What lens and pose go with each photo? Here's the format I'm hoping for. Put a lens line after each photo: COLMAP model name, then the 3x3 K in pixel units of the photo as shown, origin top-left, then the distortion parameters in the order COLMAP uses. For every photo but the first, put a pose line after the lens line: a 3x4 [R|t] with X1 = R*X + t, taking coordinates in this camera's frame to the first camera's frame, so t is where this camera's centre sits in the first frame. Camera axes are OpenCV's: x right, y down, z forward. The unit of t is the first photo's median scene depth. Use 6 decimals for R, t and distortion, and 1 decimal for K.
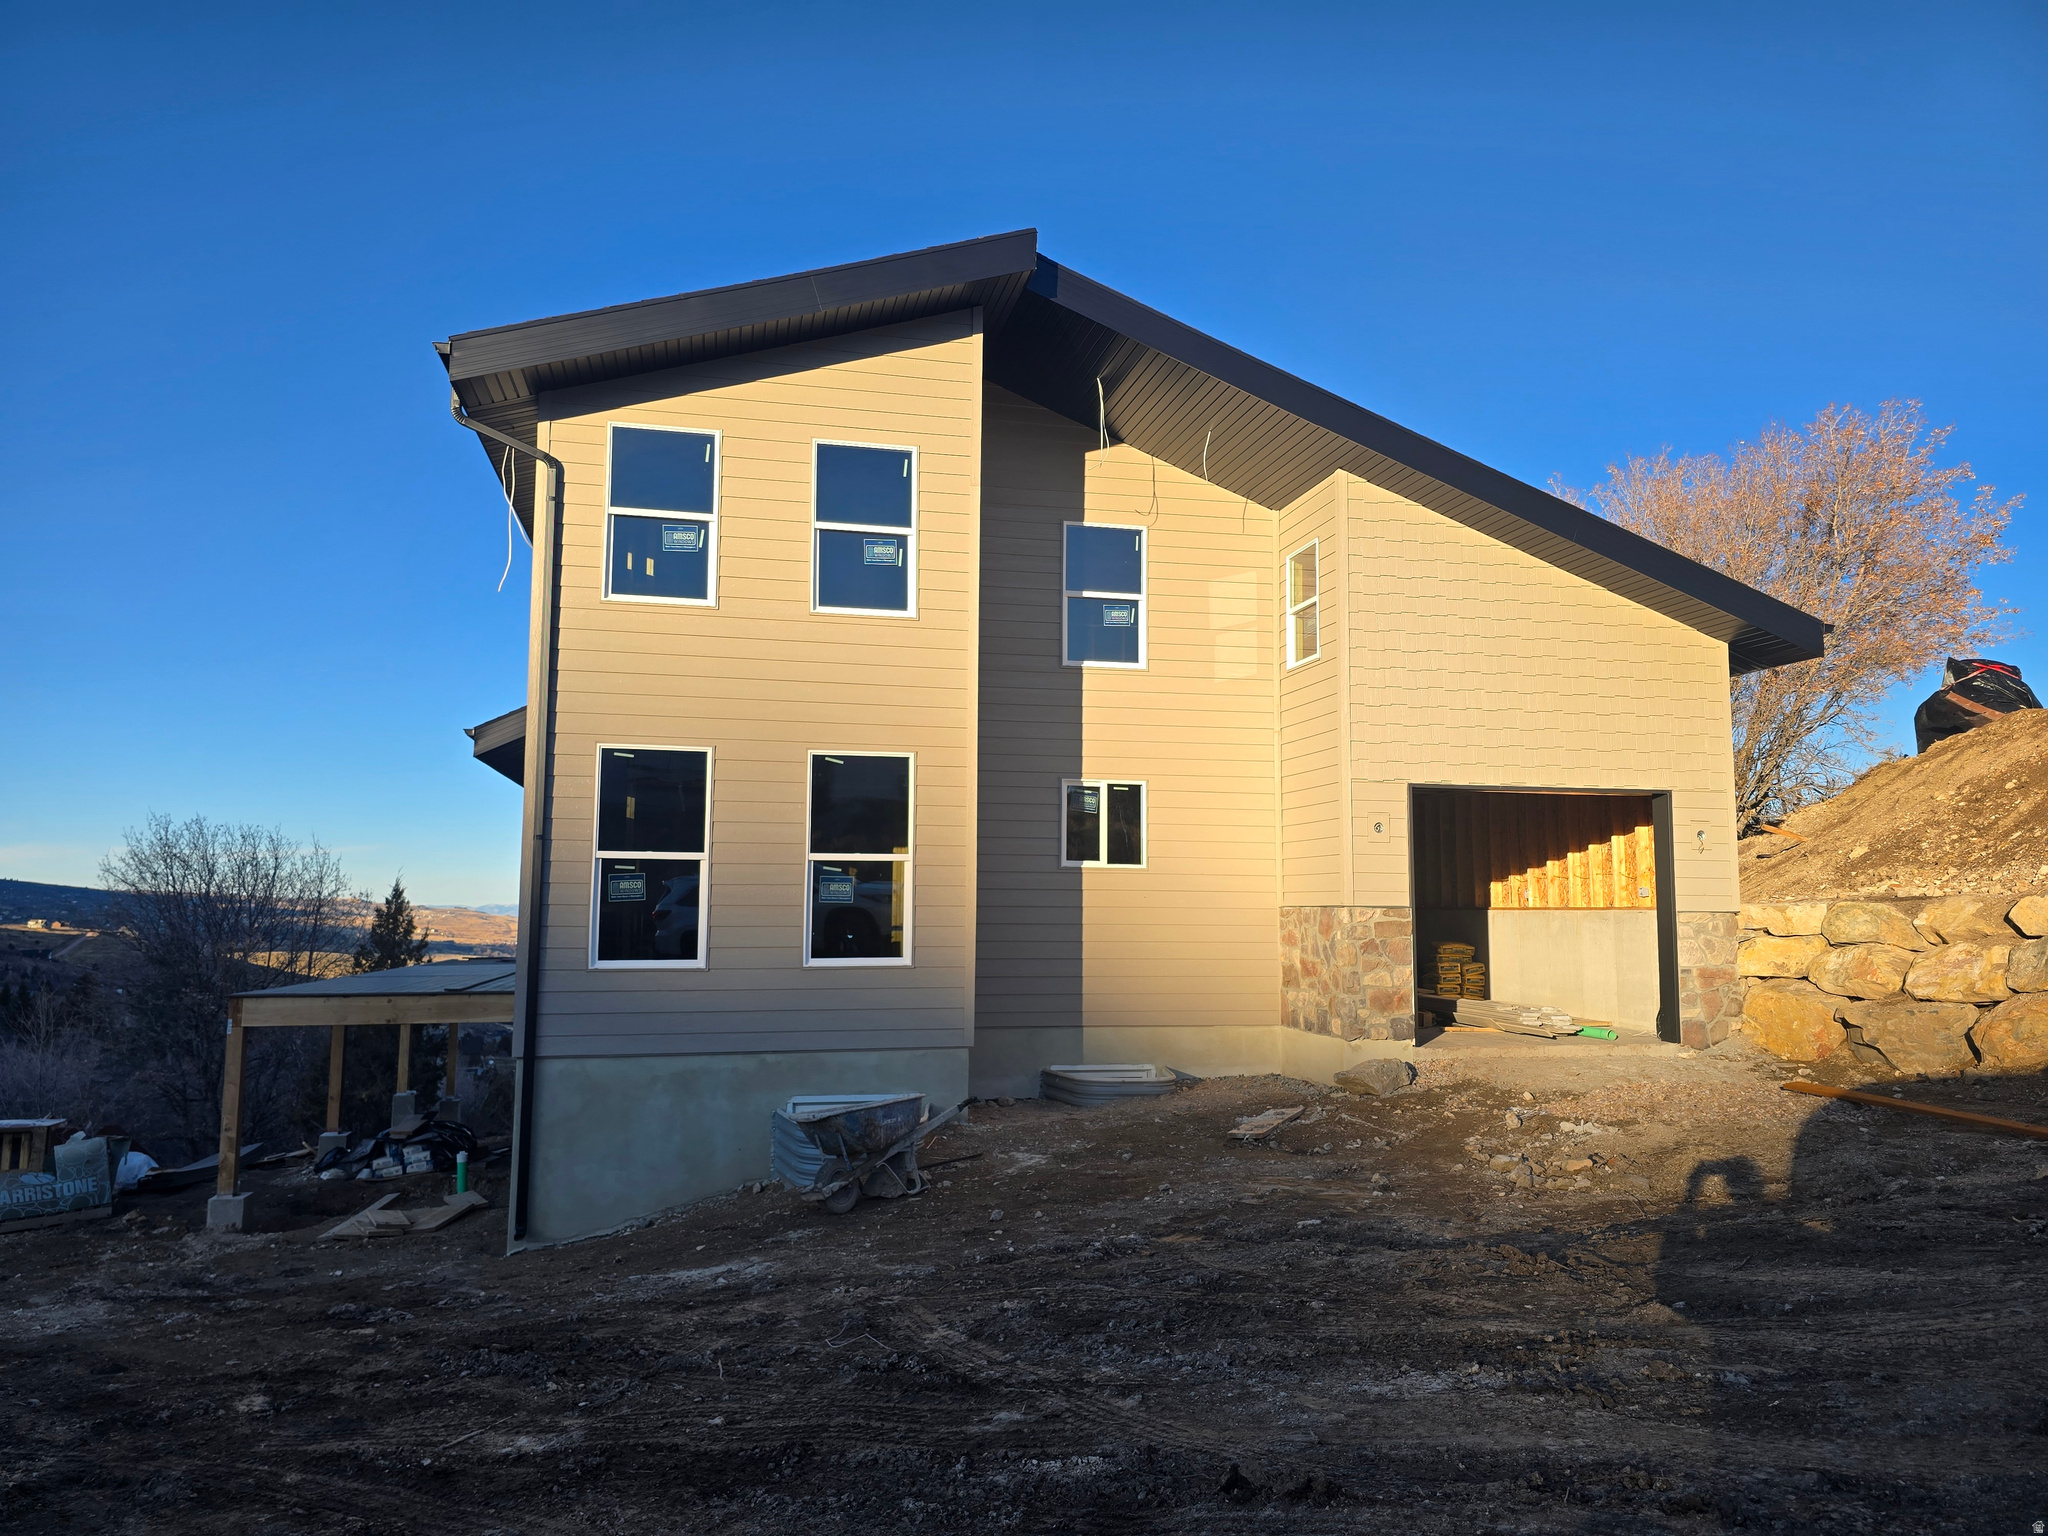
lens RADIAL K [[1368.3, 0, 1029.9], [0, 1368.3, 769.1], [0, 0, 1]] dist [0.048107, -0.033042]
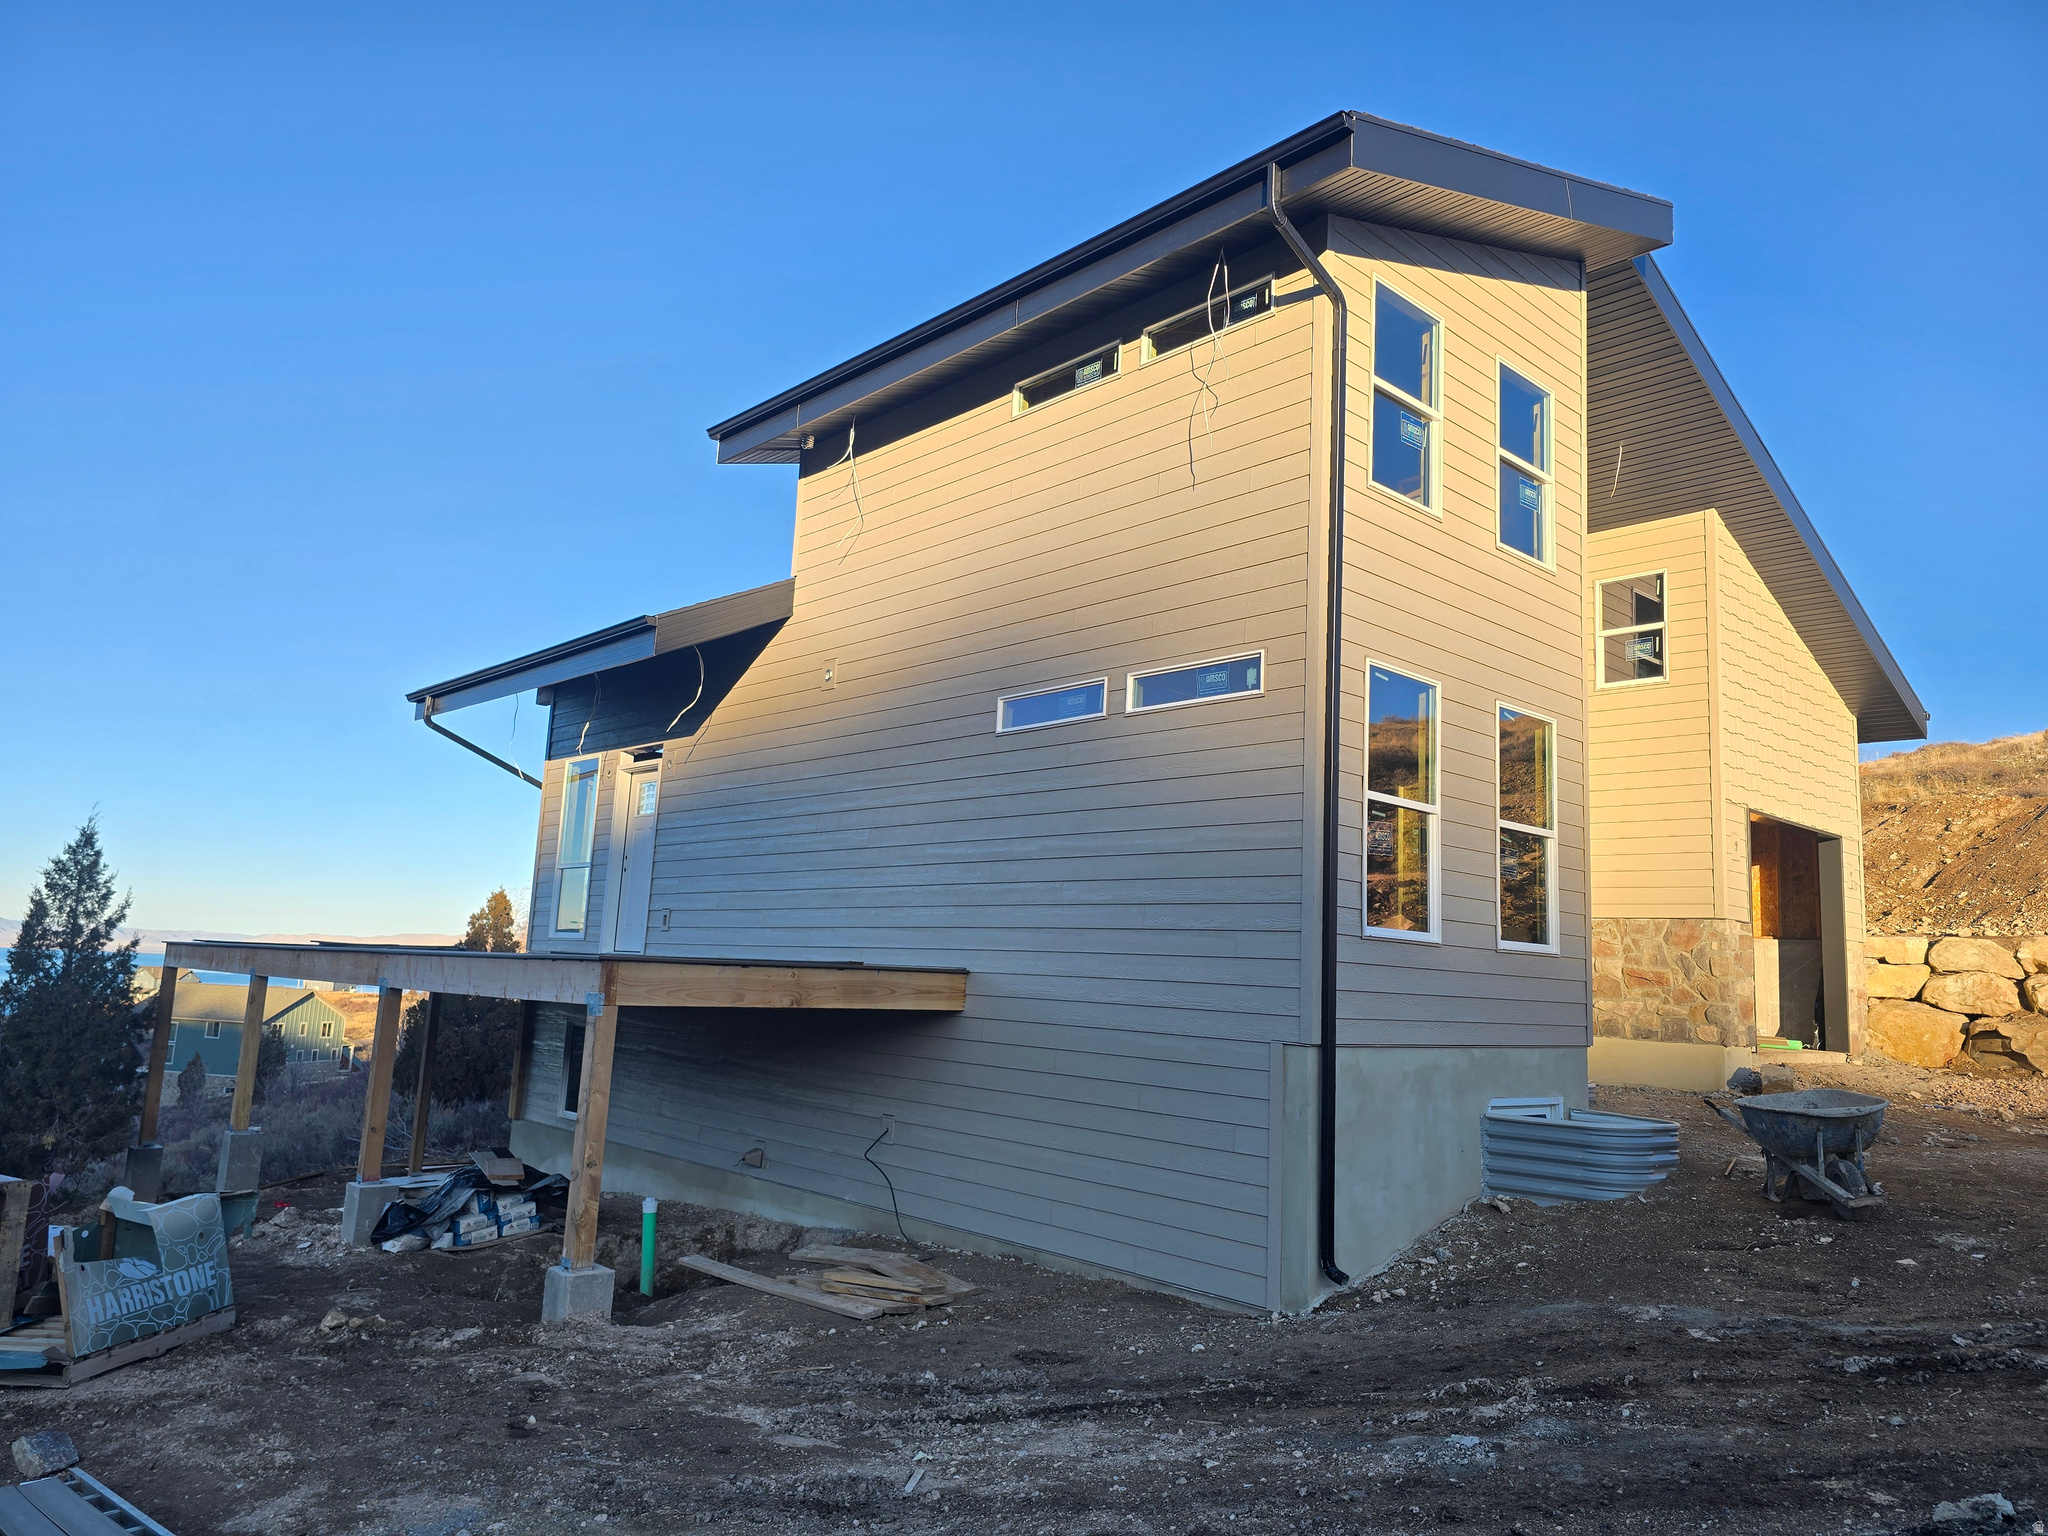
lens RADIAL K [[1368.3, 0, 1033.4], [0, 1368.3, 766.1], [0, 0, 1]] dist [0.048107, -0.033042]
pose [[0.860722, 0.110758, 0.496880, -0.765616], [-0.094261, 0.993842, -0.058251, 0.095540], [-0.500272, 0.003301, 0.865862, 0.347877]]
